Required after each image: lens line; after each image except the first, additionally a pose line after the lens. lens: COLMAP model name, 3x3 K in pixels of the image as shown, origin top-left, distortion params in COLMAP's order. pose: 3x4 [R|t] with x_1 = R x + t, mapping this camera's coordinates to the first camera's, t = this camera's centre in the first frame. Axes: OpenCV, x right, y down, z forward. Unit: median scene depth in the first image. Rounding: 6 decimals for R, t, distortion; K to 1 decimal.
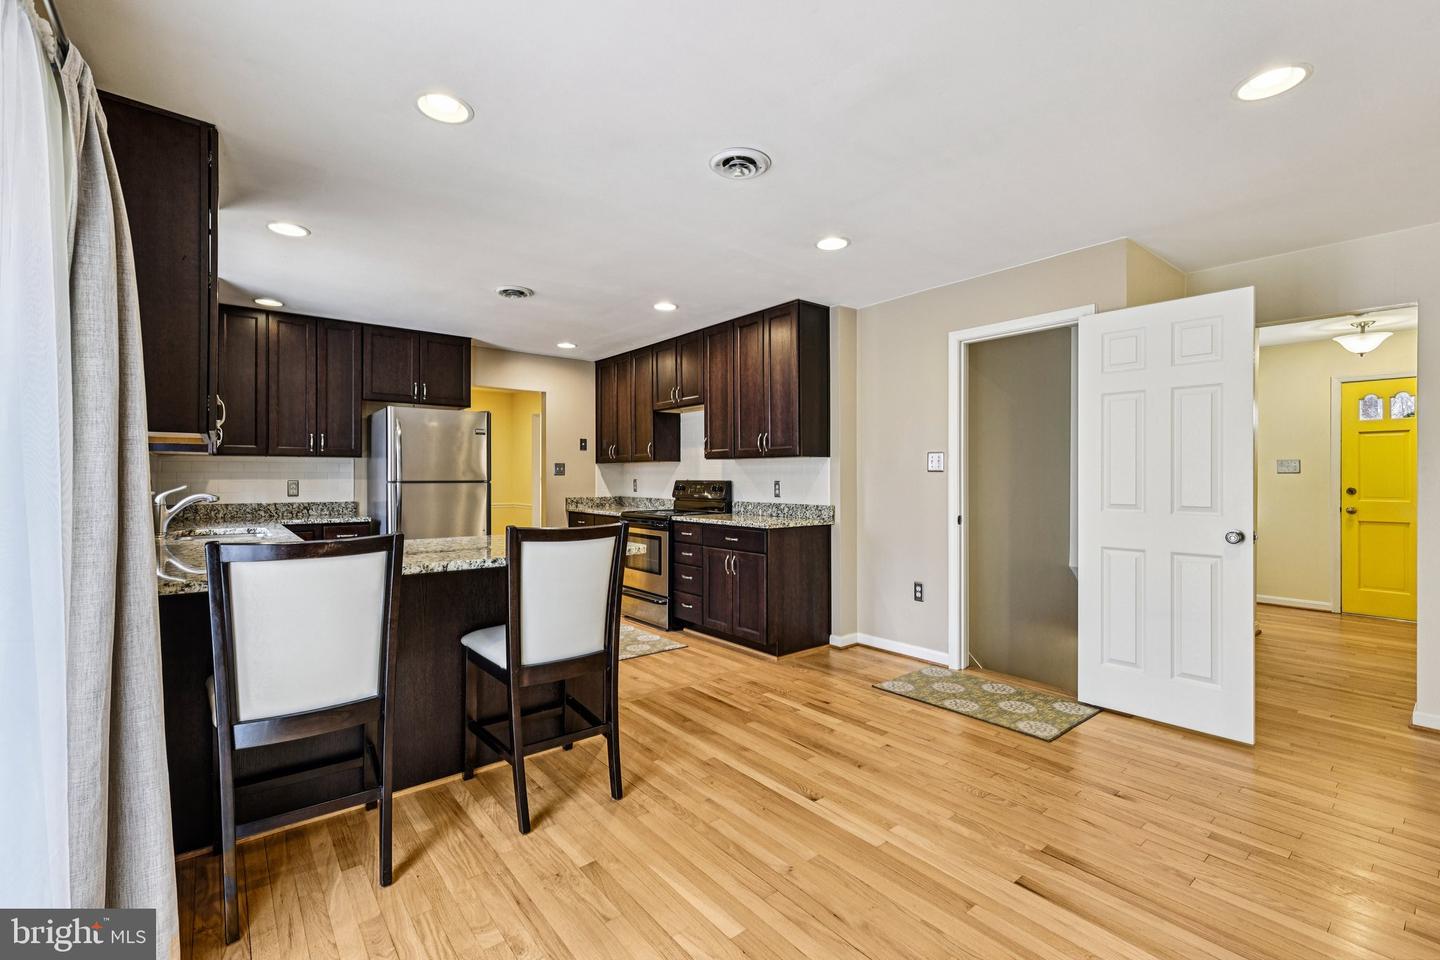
lens RADIAL K [[628.1, 0, 712.5], [0, 628.1, 478.1], [0, 0, 1]] dist [0.000195, 0.000231]
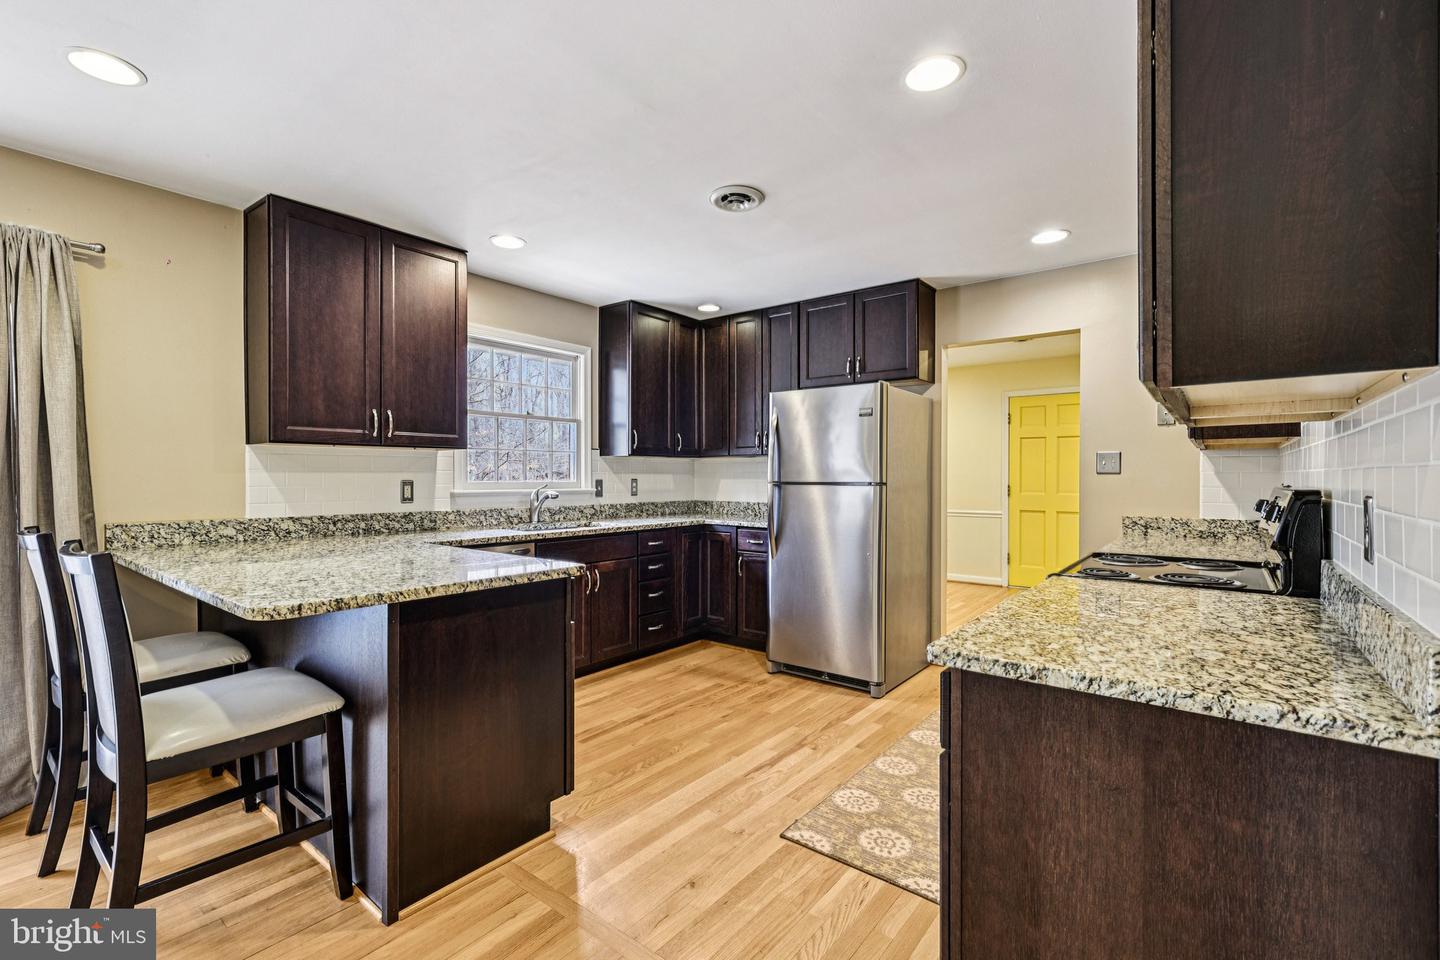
lens RADIAL K [[628.1, 0, 725.5], [0, 628.1, 482.3], [0, 0, 1]] dist [0.000195, 0.000231]
pose [[0.233230, 0.012043, -0.972347, 0.289262], [-0.001525, 0.999927, 0.012018, -0.005446], [0.972420, -0.001320, 0.233231, 0.724728]]
